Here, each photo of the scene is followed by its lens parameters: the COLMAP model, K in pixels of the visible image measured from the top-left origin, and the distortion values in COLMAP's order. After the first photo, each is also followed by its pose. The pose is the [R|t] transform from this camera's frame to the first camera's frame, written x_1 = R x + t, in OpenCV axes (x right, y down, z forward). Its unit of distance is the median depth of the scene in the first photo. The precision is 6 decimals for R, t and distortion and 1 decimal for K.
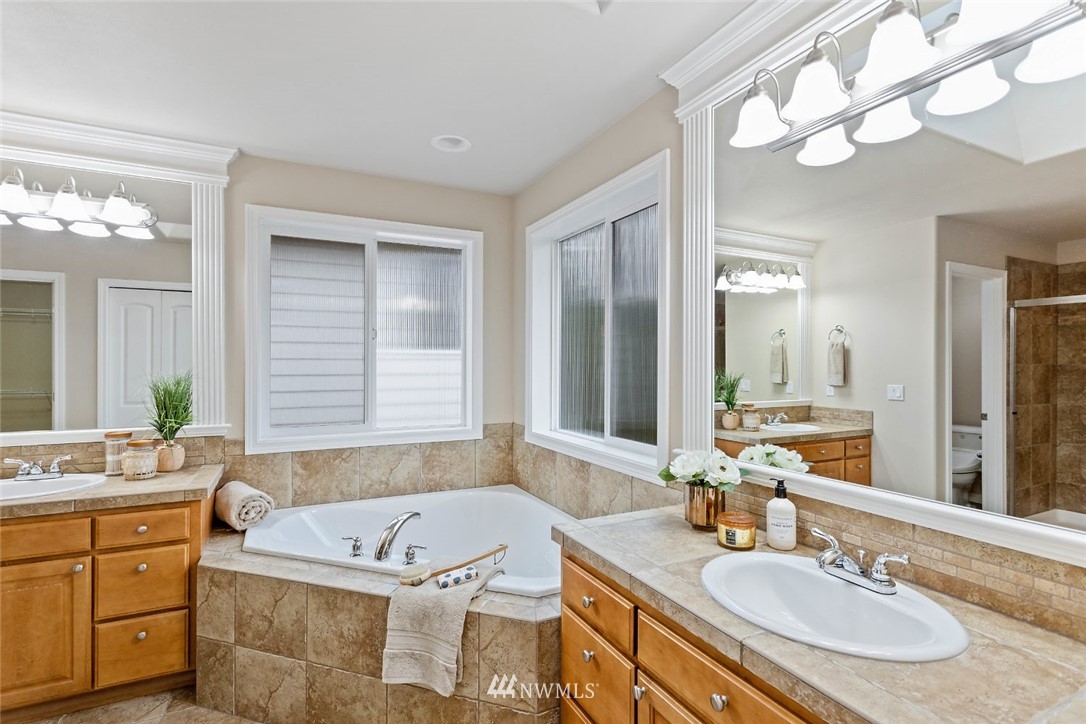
lens RADIAL K [[516.8, 0, 542.1], [0, 516.8, 363.4], [0, 0, 1]] dist [0.001303, 0.000470]
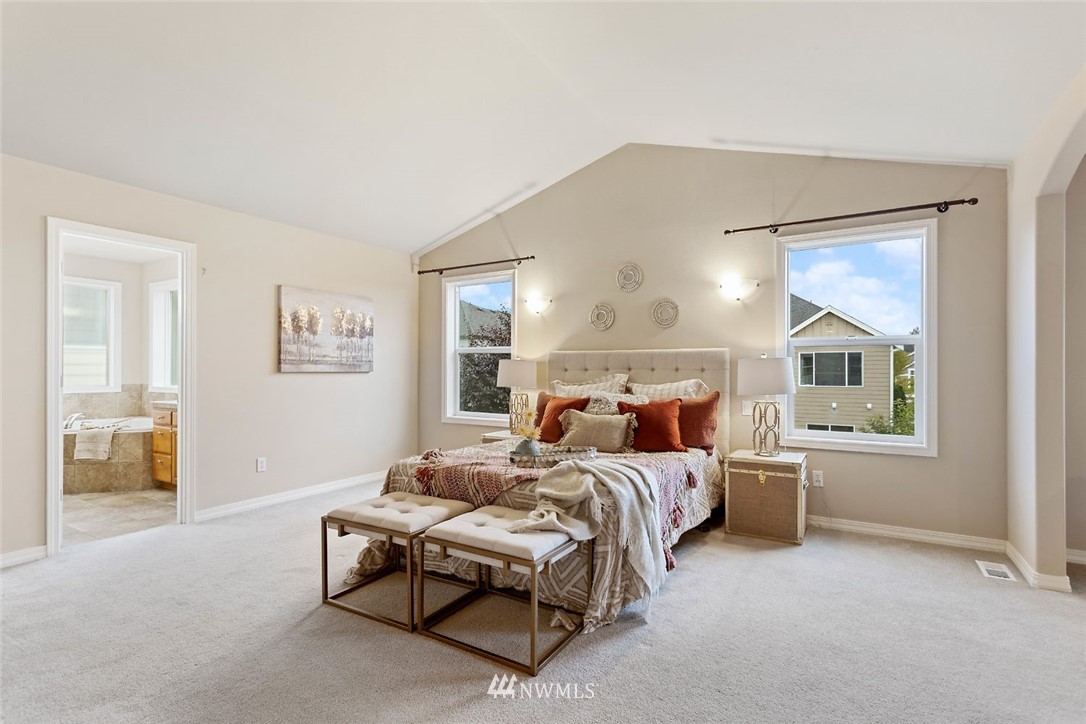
lens RADIAL K [[516.8, 0, 545.0], [0, 516.8, 363.3], [0, 0, 1]] dist [0.001303, 0.000470]
pose [[0.842495, 0.002892, 0.538697, 0.333158], [0.001107, 0.999974, -0.007099, 0.106143], [-0.538703, 0.006577, 0.842470, -2.772801]]
